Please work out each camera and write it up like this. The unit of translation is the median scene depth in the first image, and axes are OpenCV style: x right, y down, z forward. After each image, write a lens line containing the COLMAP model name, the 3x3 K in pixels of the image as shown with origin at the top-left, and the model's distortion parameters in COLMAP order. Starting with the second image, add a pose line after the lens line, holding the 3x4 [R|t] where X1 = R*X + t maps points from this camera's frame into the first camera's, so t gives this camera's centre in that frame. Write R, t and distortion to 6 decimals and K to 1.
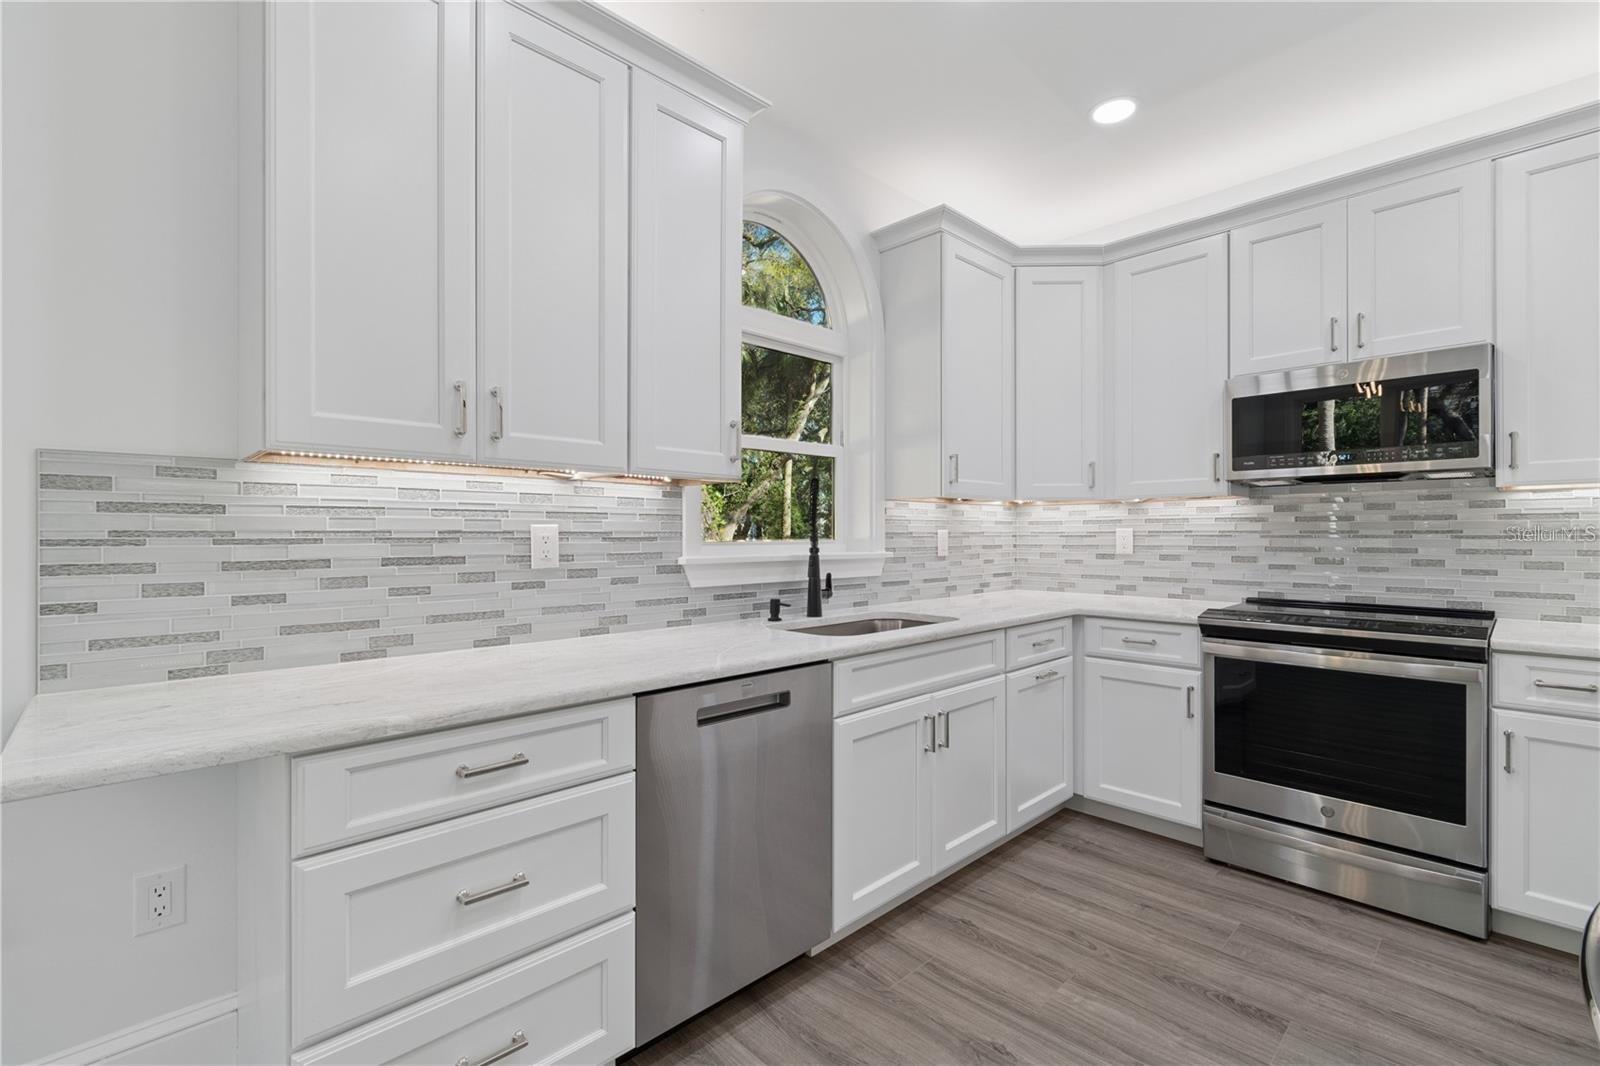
lens RADIAL K [[710.9, 0, 804.8], [0, 710.9, 537.0], [0, 0, 1]] dist [0.001213, -0.000687]
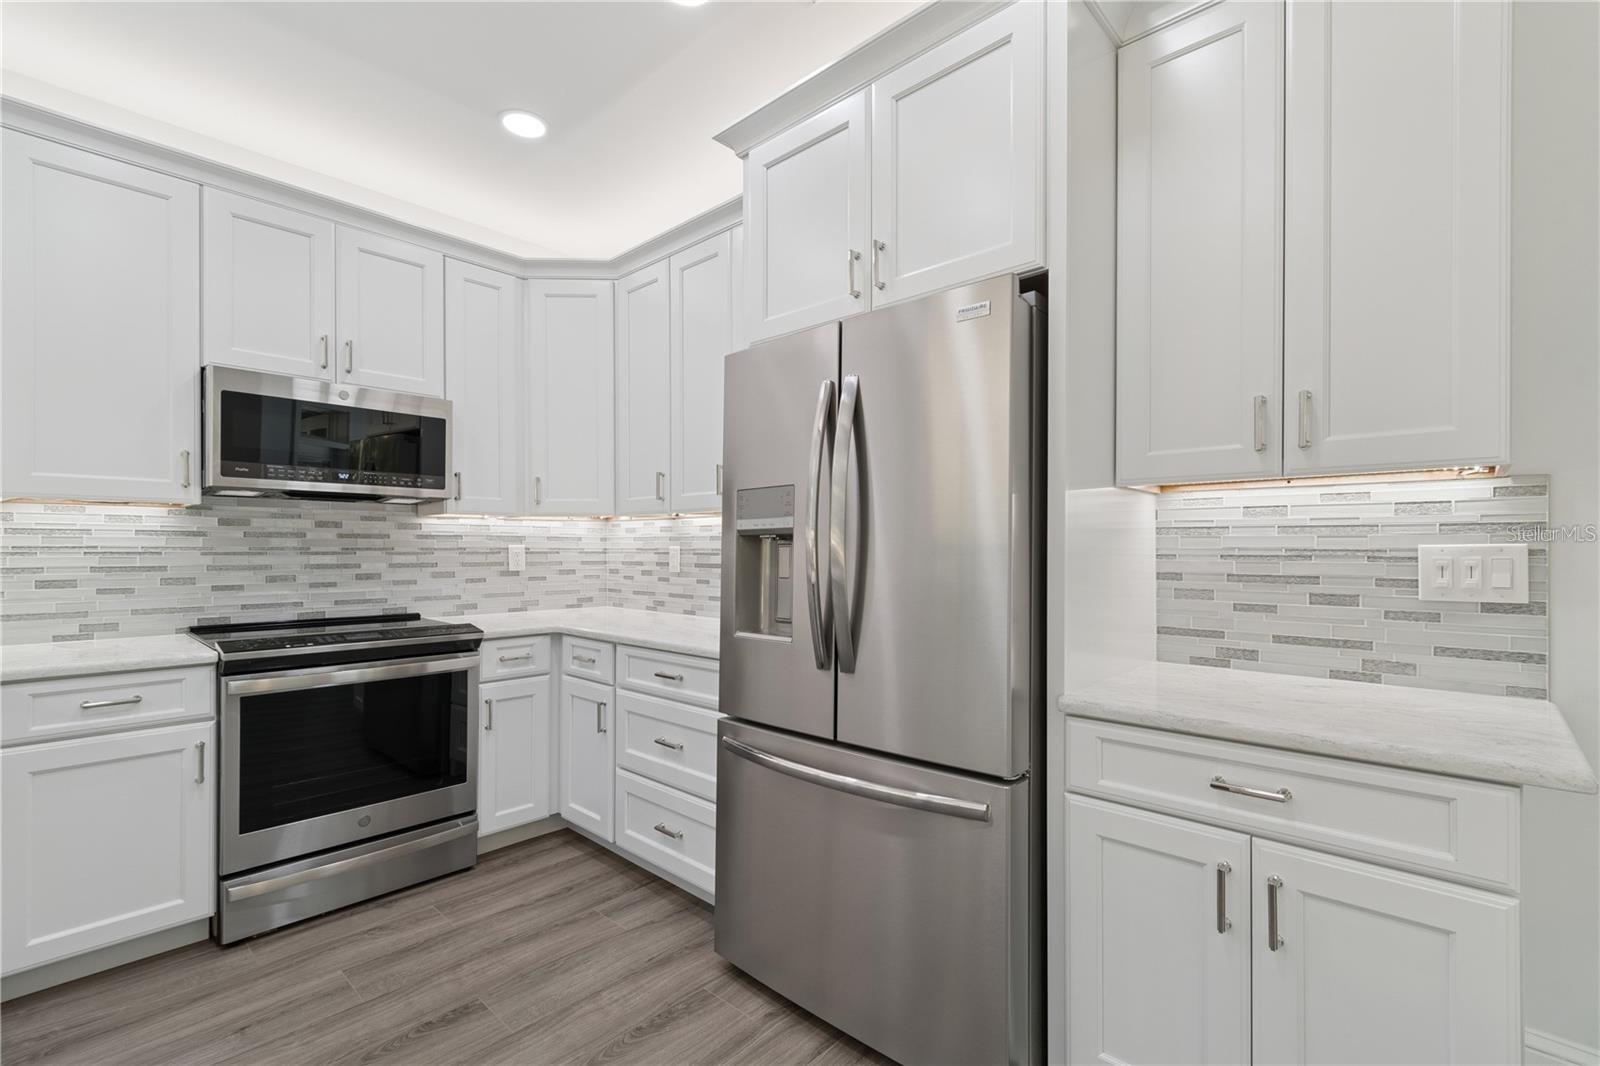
lens RADIAL K [[700.7, 0, 819.0], [0, 700.7, 550.3], [0, 0, 1]] dist [0.001169, -0.000025]
pose [[-0.058587, 0.000770, 0.998282, -0.324181], [0.003358, 0.999994, -0.000574, -0.002239], [-0.998277, 0.003318, -0.058589, 0.414574]]
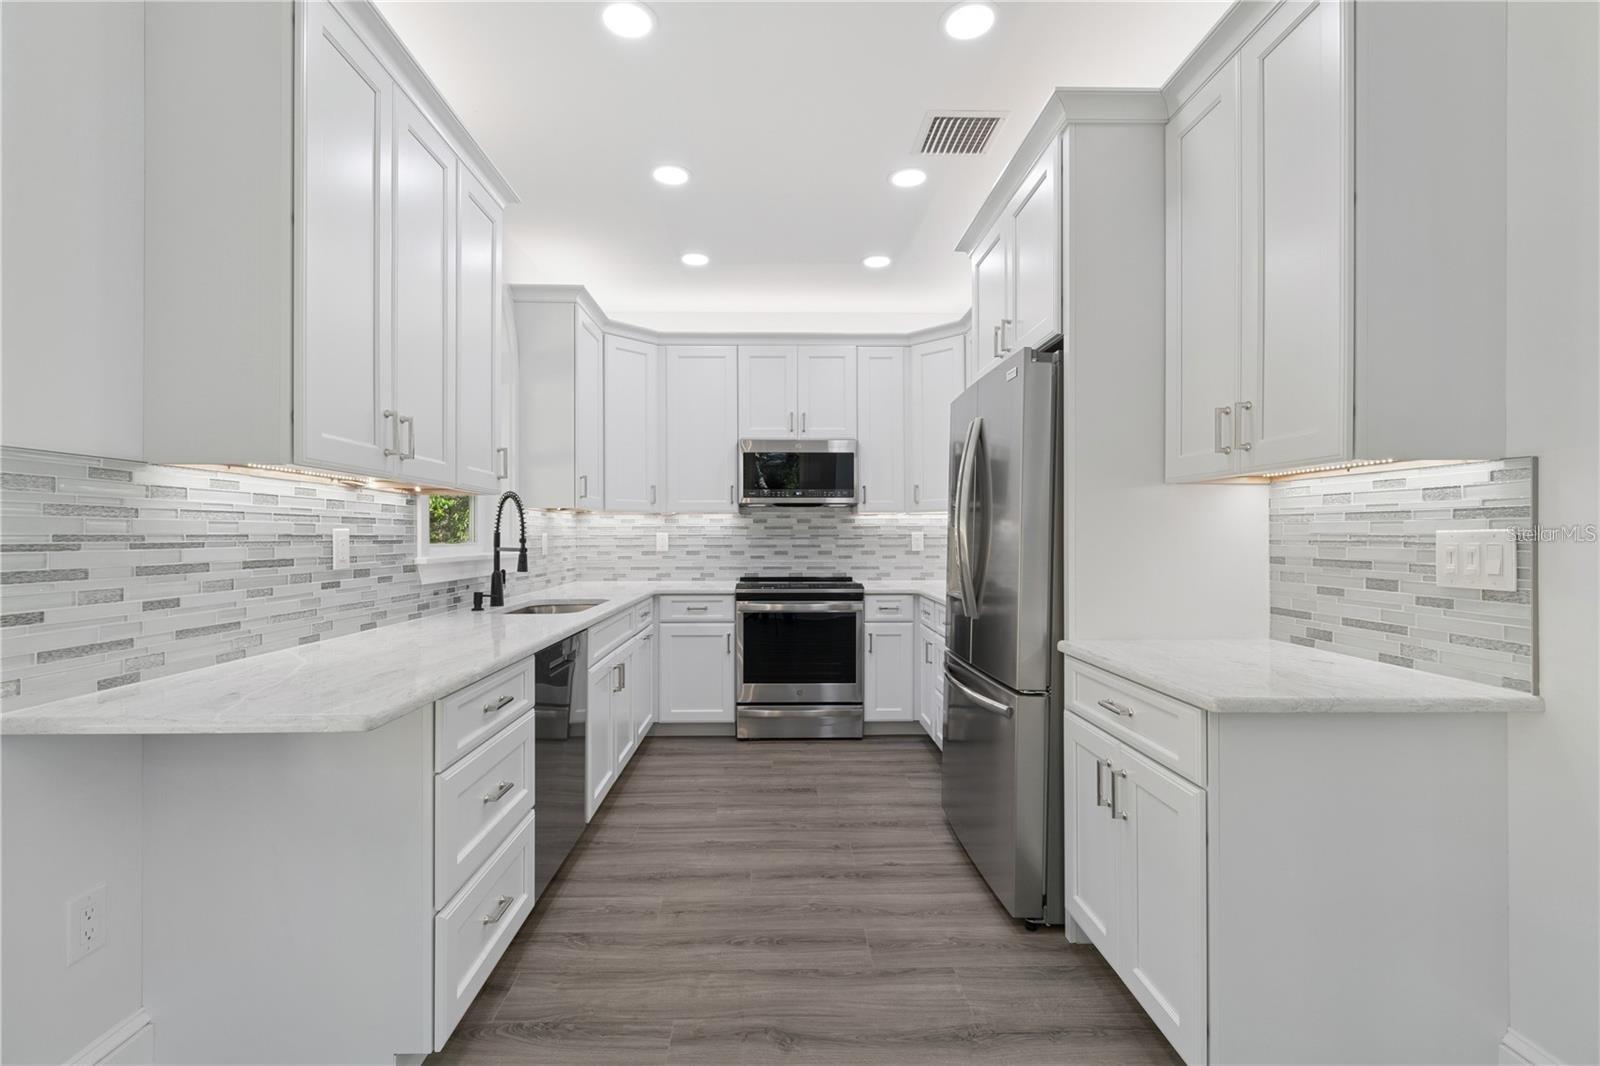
lens RADIAL K [[710.9, 0, 804.8], [0, 710.9, 537.0], [0, 0, 1]] dist [0.001213, -0.000687]
pose [[0.671208, -0.000909, 0.741269, -0.597385], [0.003324, 0.999993, -0.001784, -0.000664], [-0.741262, 0.003662, 0.671206, -0.216052]]
